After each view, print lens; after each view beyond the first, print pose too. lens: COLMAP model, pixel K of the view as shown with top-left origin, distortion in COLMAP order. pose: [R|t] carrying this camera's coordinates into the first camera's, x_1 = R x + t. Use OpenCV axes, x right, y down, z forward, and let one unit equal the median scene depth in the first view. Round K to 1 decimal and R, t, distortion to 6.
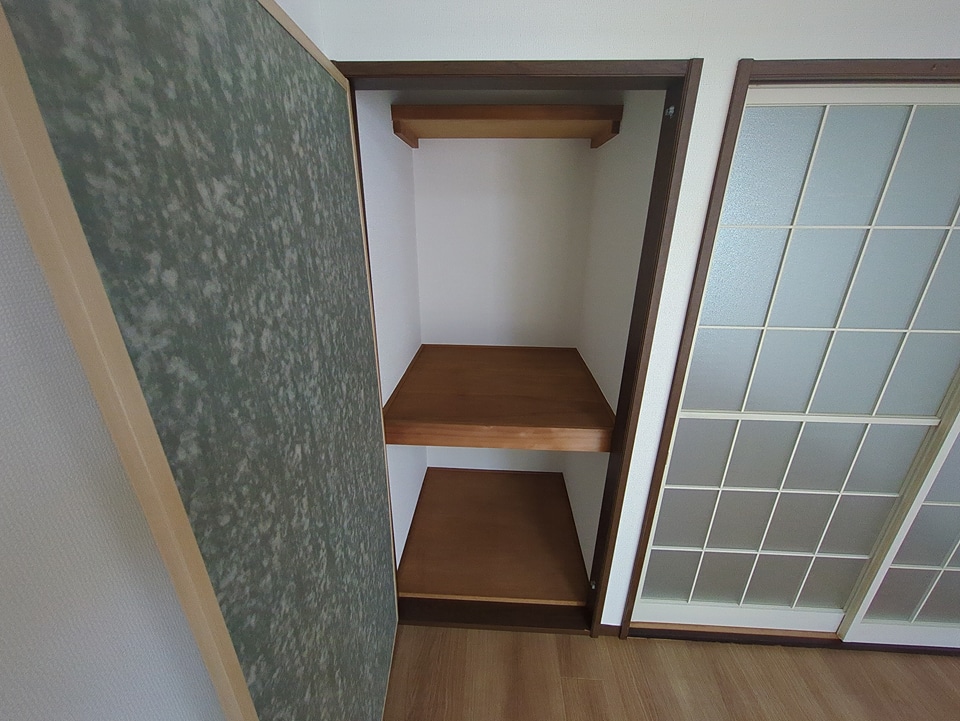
lens RADIAL K [[376.3, 0, 480.5], [0, 376.3, 358.4], [0, 0, 1]] dist [-0.000658, 0.000132]
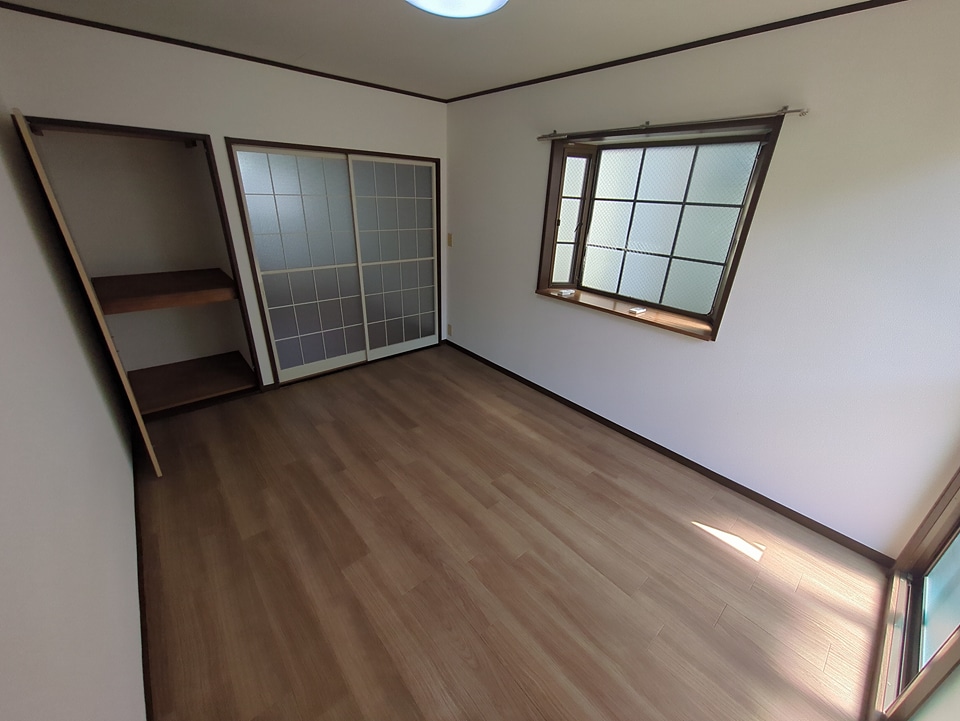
lens RADIAL K [[376.3, 0, 480.5], [0, 376.3, 358.4], [0, 0, 1]] dist [-0.000658, 0.000132]
pose [[0.723713, -0.273476, 0.633601, -0.104619], [0.219049, 0.961682, 0.164880, 0.468736], [-0.654413, 0.019463, 0.755887, -1.436708]]
